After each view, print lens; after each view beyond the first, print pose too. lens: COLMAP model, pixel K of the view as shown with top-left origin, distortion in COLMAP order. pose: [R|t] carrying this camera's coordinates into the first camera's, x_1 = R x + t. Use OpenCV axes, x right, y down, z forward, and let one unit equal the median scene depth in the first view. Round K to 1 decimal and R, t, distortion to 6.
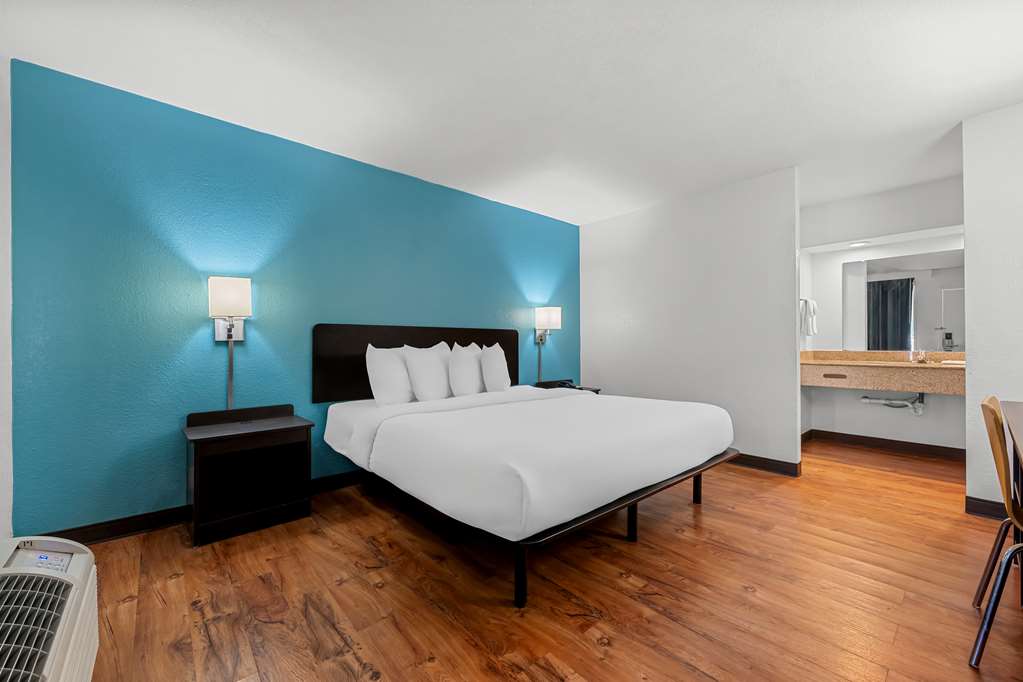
lens RADIAL K [[408.7, 0, 506.1], [0, 408.7, 345.7], [0, 0, 1]] dist [0.000101, -0.000108]
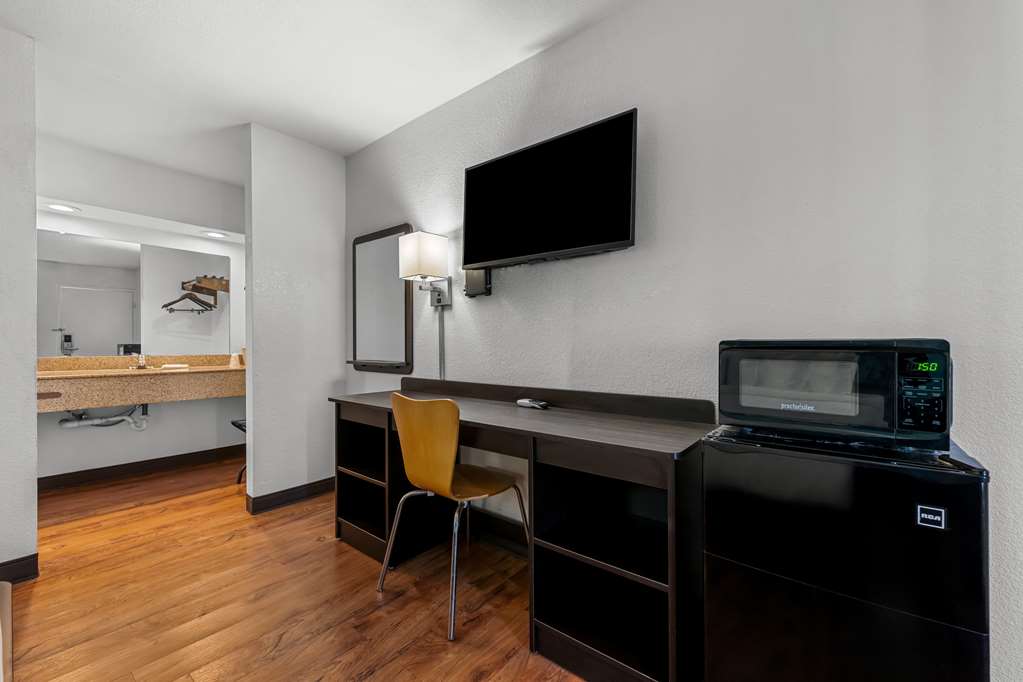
lens RADIAL K [[408.7, 0, 506.1], [0, 408.7, 345.7], [0, 0, 1]] dist [0.000101, -0.000108]
pose [[-0.191265, 0.001357, 0.981538, 0.014868], [0.006567, 0.999978, -0.000103, -0.002273], [-0.981516, 0.006426, -0.191270, 0.457755]]
